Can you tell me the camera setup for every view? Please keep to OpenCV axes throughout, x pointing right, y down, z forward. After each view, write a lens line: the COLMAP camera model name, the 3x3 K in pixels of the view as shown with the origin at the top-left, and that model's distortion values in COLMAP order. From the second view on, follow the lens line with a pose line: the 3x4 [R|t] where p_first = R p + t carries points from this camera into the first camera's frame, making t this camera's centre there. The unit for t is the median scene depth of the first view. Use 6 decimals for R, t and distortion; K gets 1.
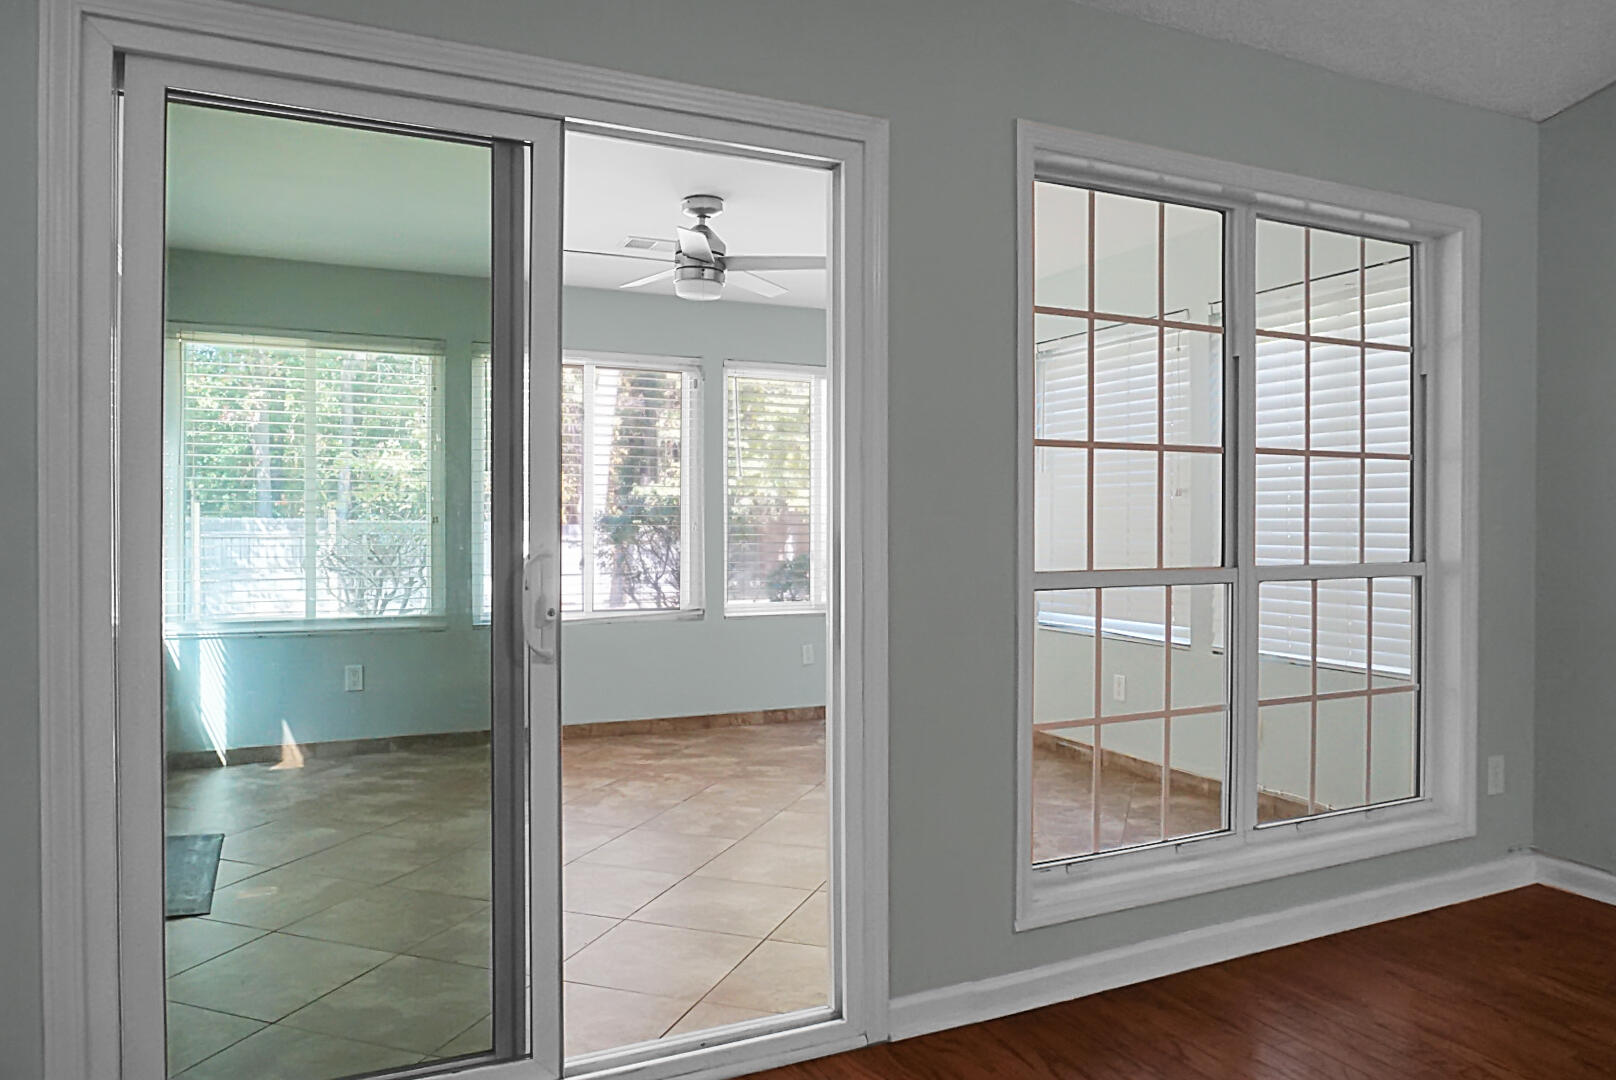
lens RADIAL K [[1102.7, 0, 808.0], [0, 1102.7, 540.0], [0, 0, 1]] dist [-0.002898, 0.000082]
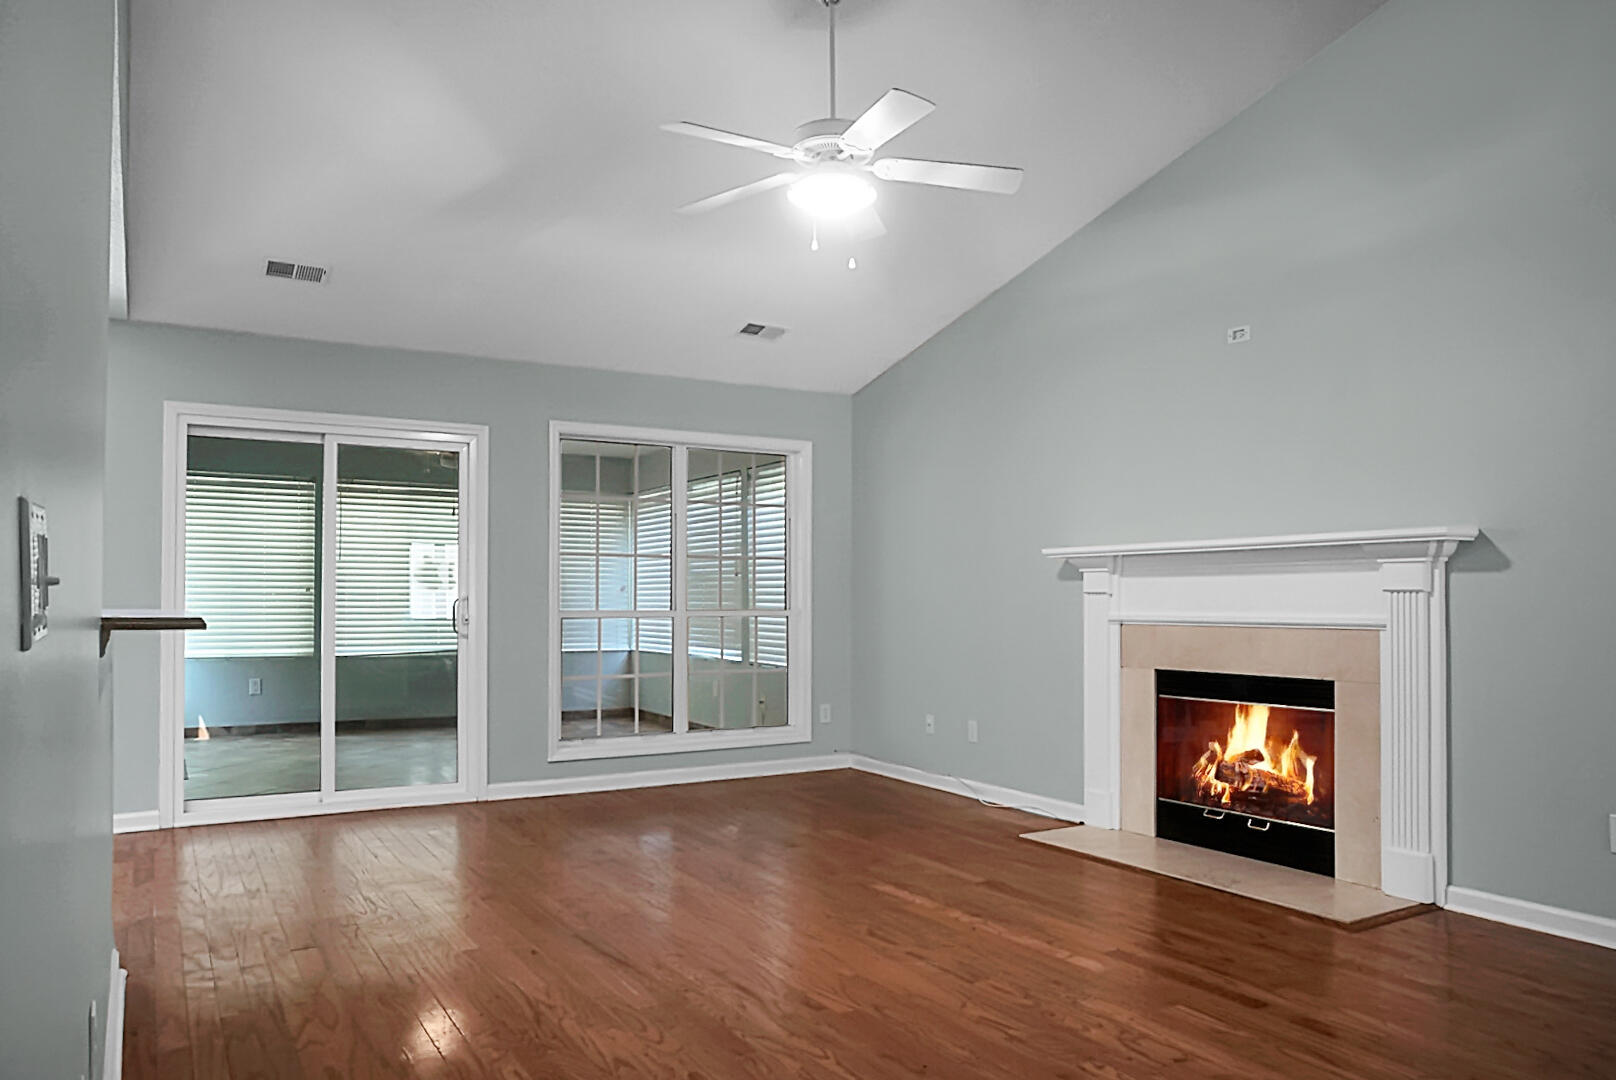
lens RADIAL K [[1110.2, 0, 807.0], [0, 1110.2, 575.2], [0, 0, 1]] dist [-0.001887, 0.000478]
pose [[0.997137, 0.007068, 0.075285, 0.481141], [-0.004096, 0.999209, -0.039549, 0.041312], [-0.075505, 0.039128, 0.996377, -1.218699]]
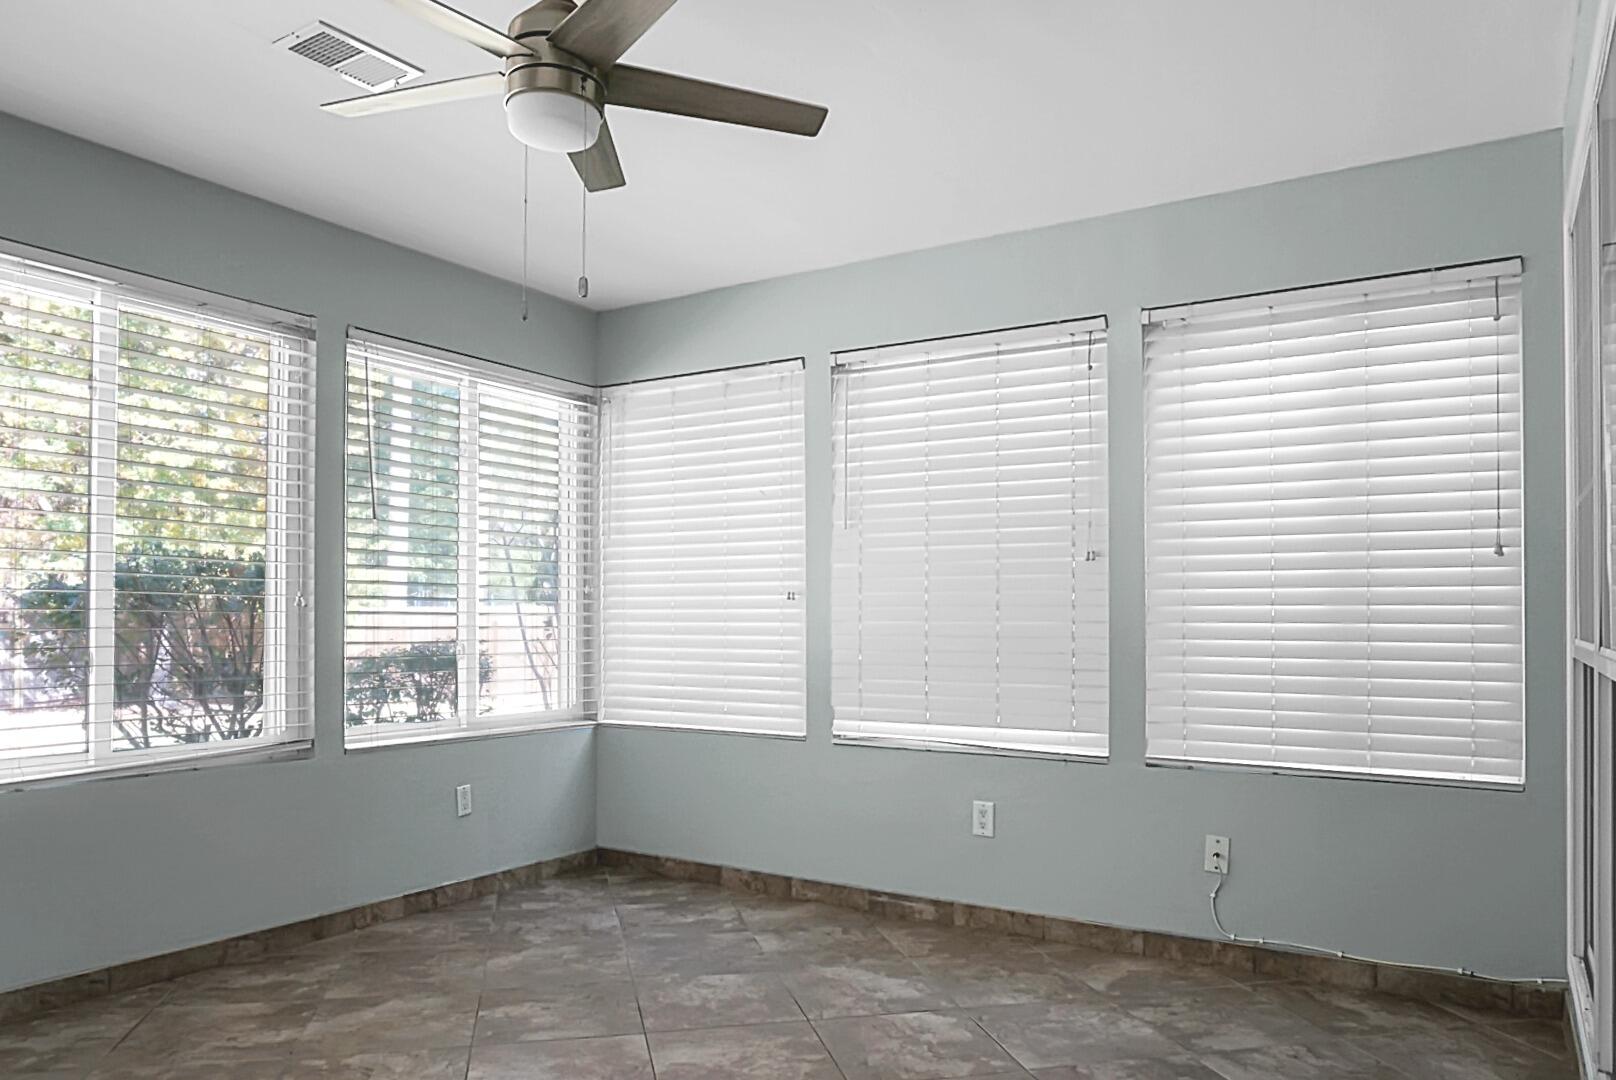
lens RADIAL K [[1152.2, 0, 805.6], [0, 1152.2, 597.8], [0, 0, 1]] dist [-0.003172, 0.002627]
pose [[0.860342, 0.007489, 0.509662, -0.181174], [0.006175, 0.999666, -0.025113, 0.003395], [-0.509680, 0.024753, 0.860008, 0.323379]]
